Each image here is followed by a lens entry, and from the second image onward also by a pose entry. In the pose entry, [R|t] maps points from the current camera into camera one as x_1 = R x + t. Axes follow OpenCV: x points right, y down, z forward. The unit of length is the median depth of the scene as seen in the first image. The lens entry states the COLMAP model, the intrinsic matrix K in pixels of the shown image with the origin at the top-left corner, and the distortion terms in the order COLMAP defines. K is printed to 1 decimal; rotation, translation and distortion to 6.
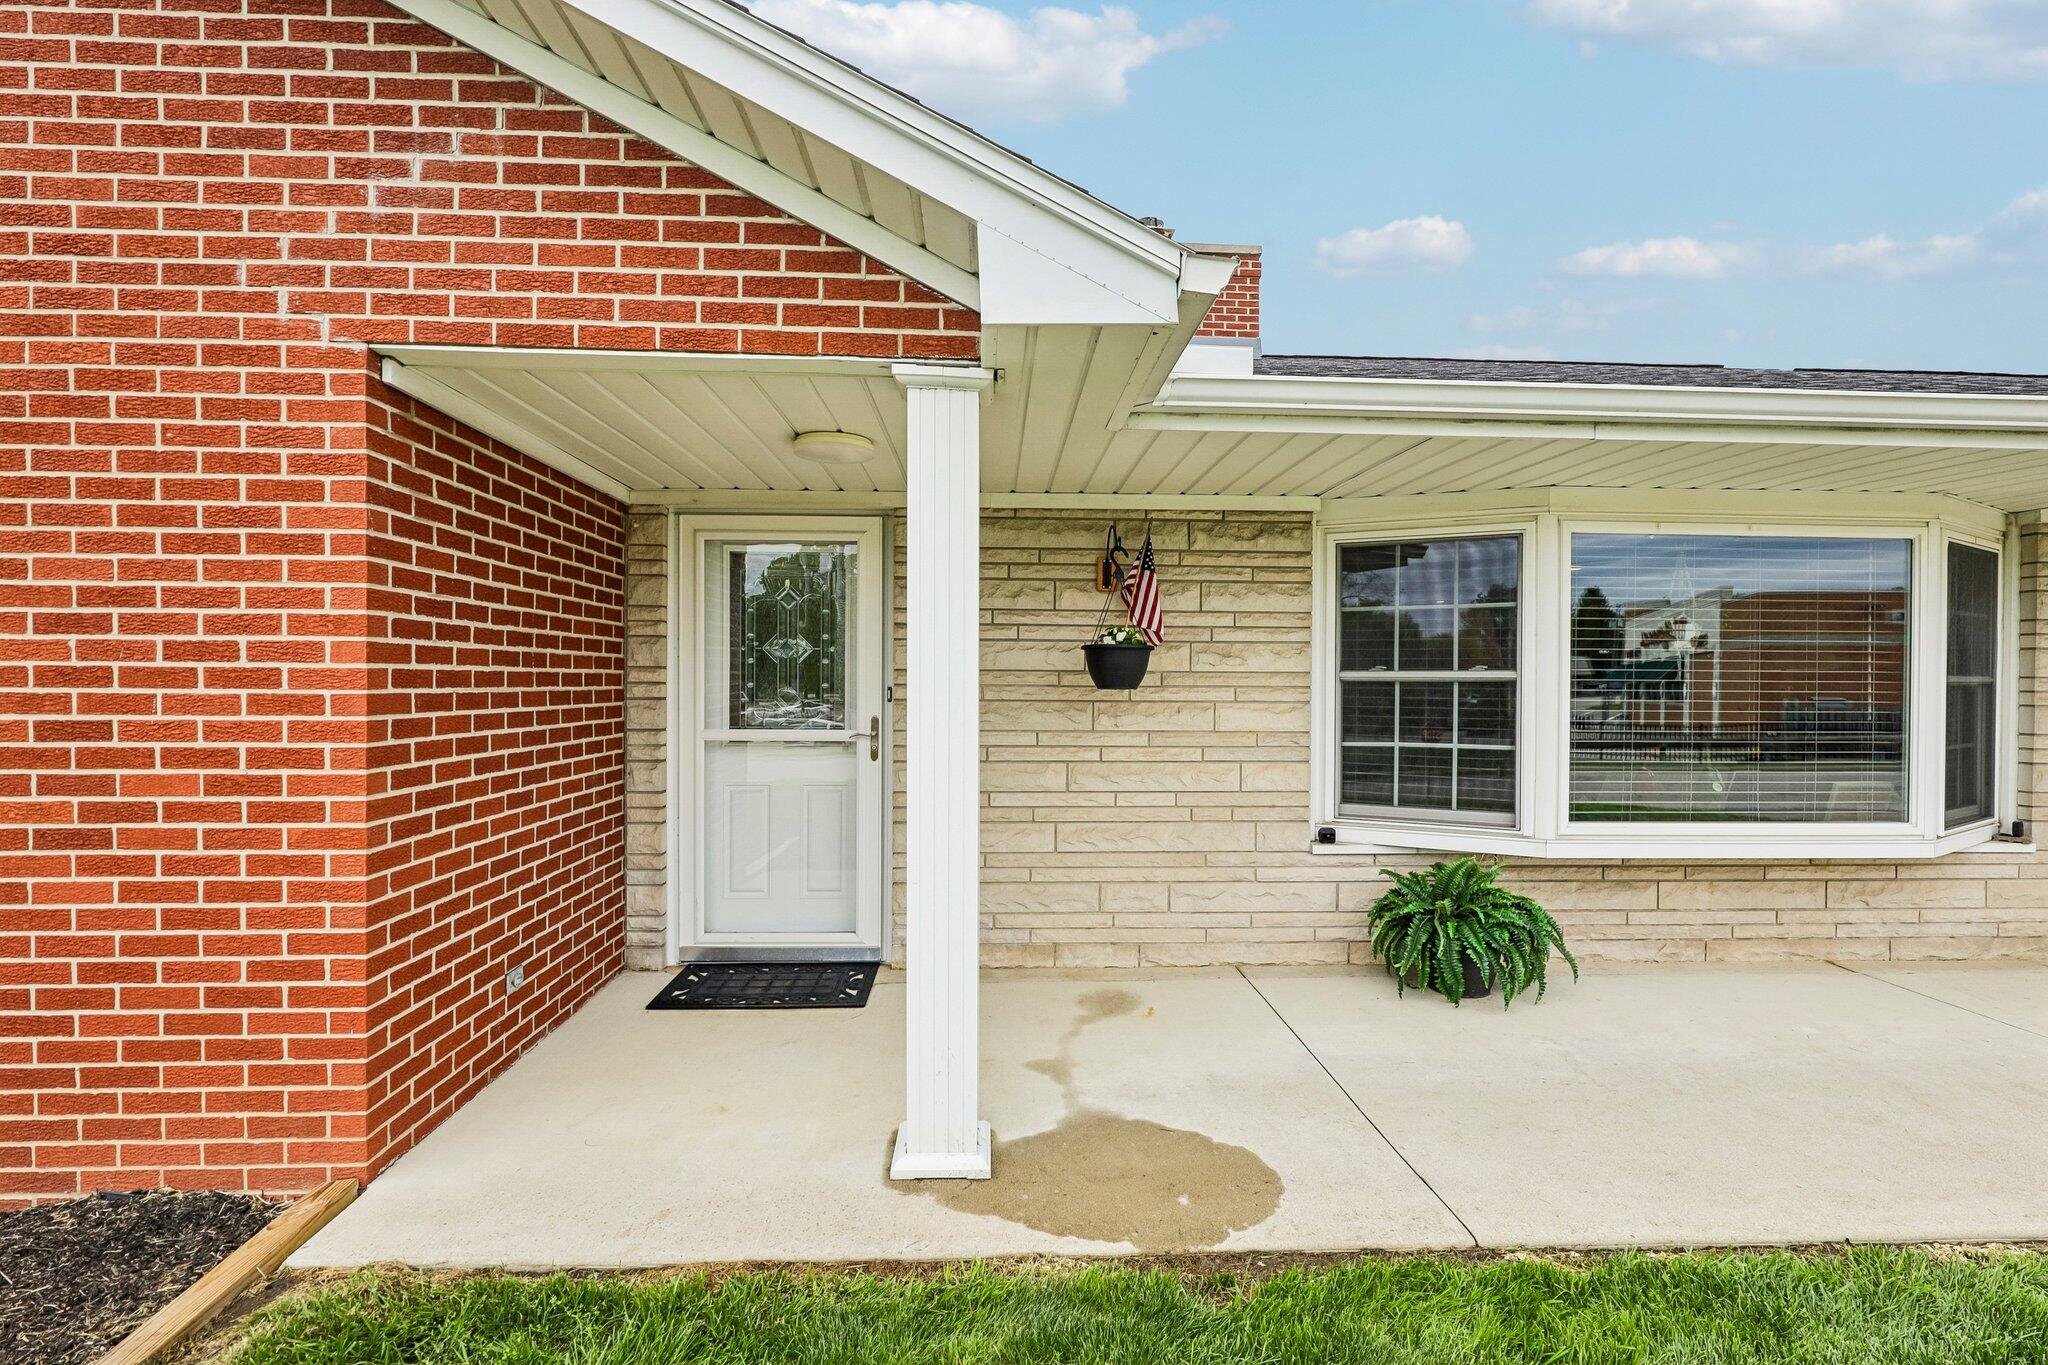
lens RADIAL K [[948.2, 0, 1024.0], [0, 948.2, 682.5], [0, 0, 1]] dist [-0.002433, -0.000311]
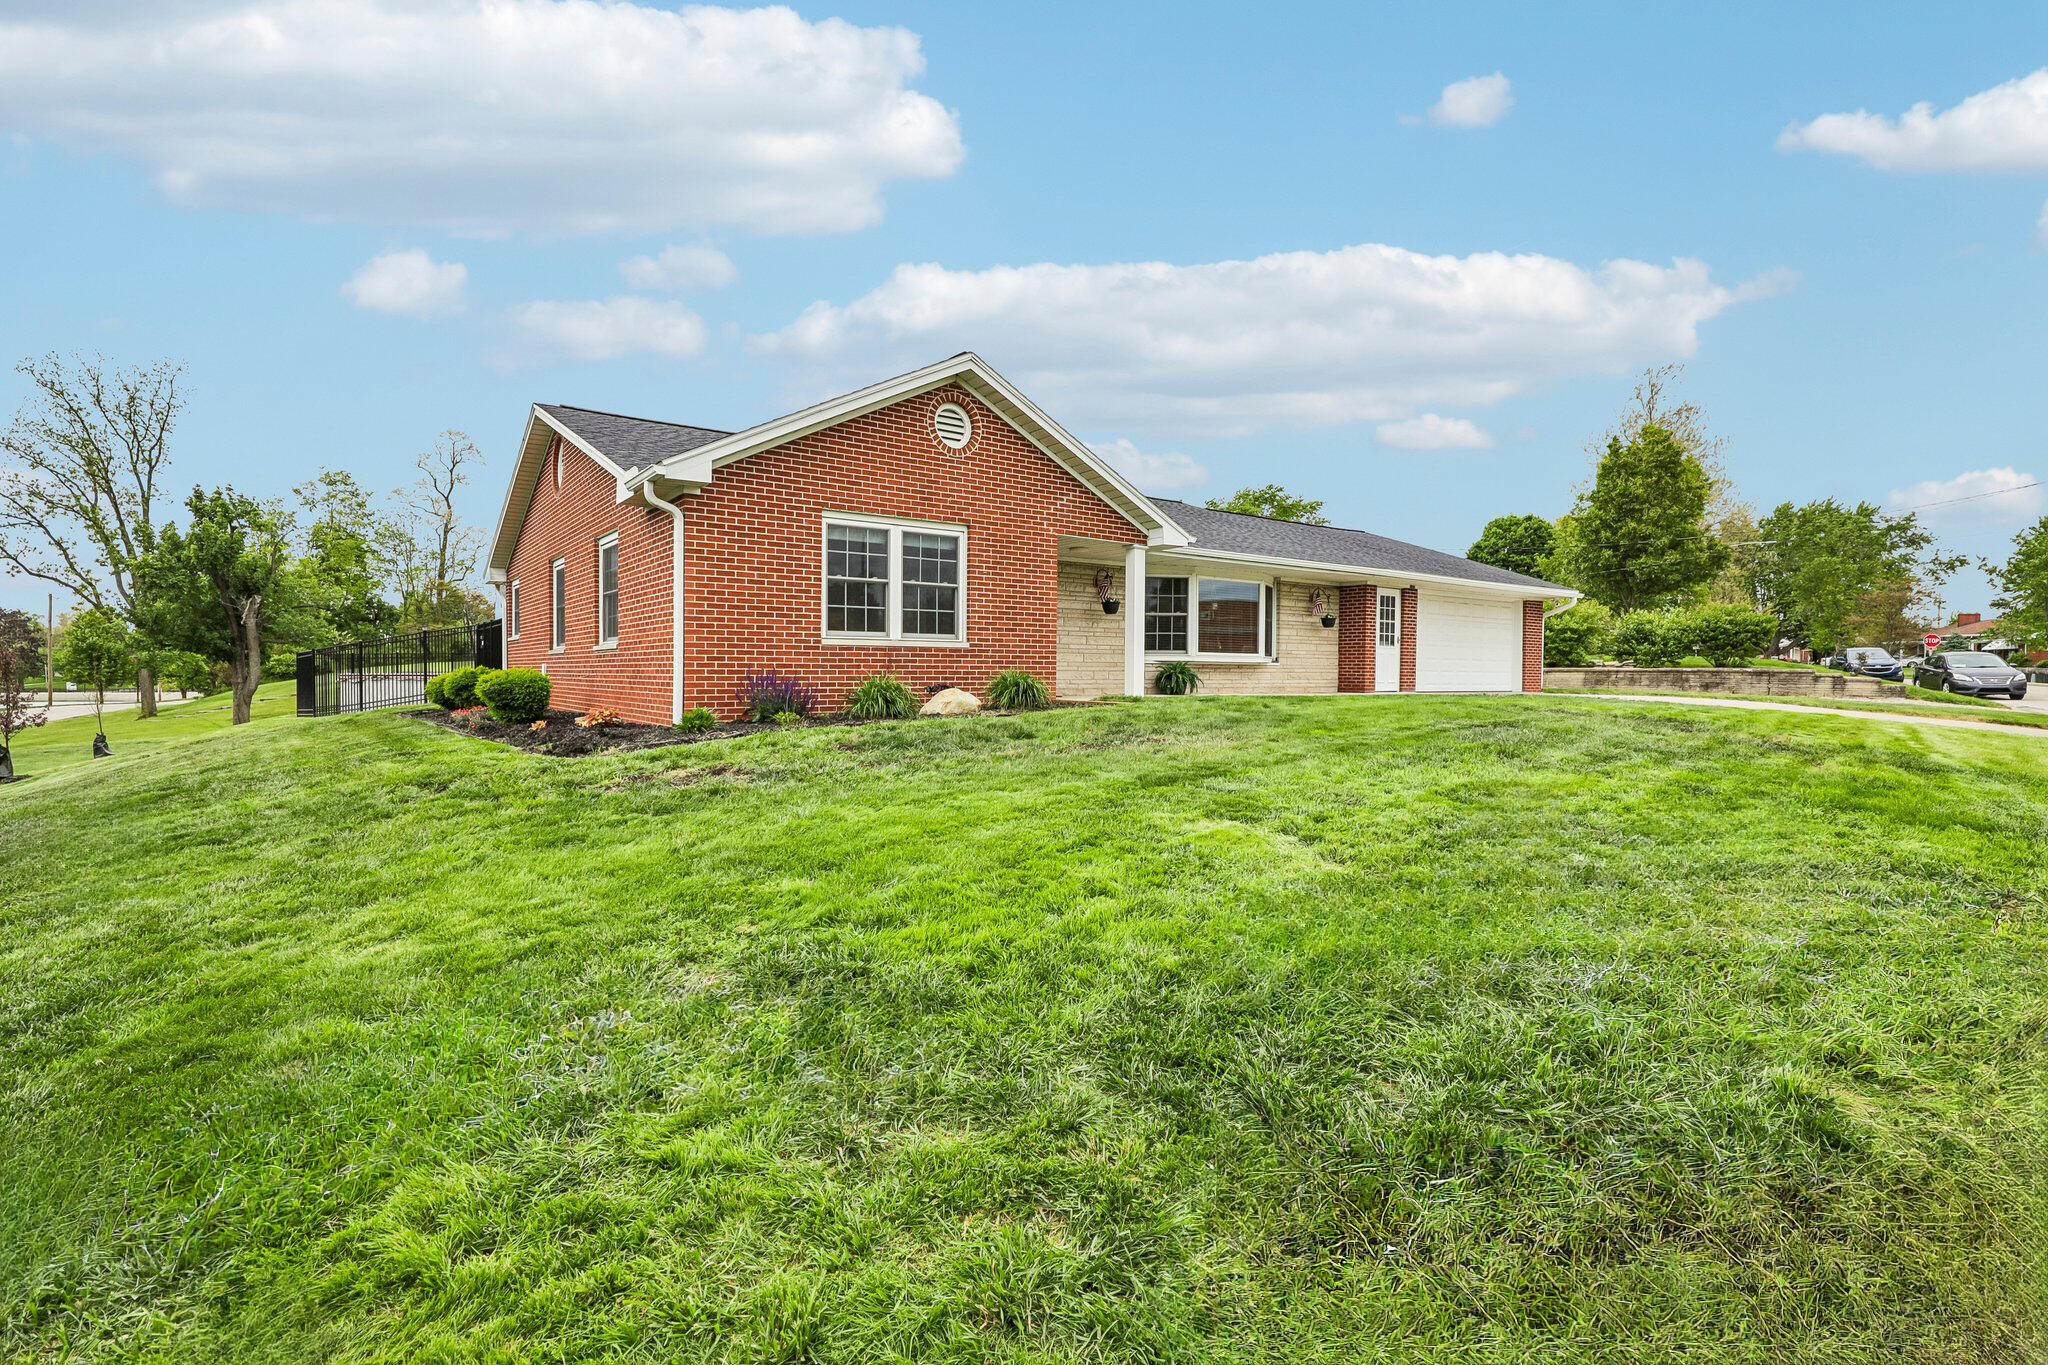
lens RADIAL K [[975.4, 0, 1024.0], [0, 975.4, 682.5], [0, 0, 1]] dist [-0.000596, 0.000060]
pose [[0.833616, -0.007265, 0.552297, -2.139309], [0.003303, 0.999961, 0.008167, 0.226364], [-0.552335, -0.004984, 0.833607, -1.866297]]
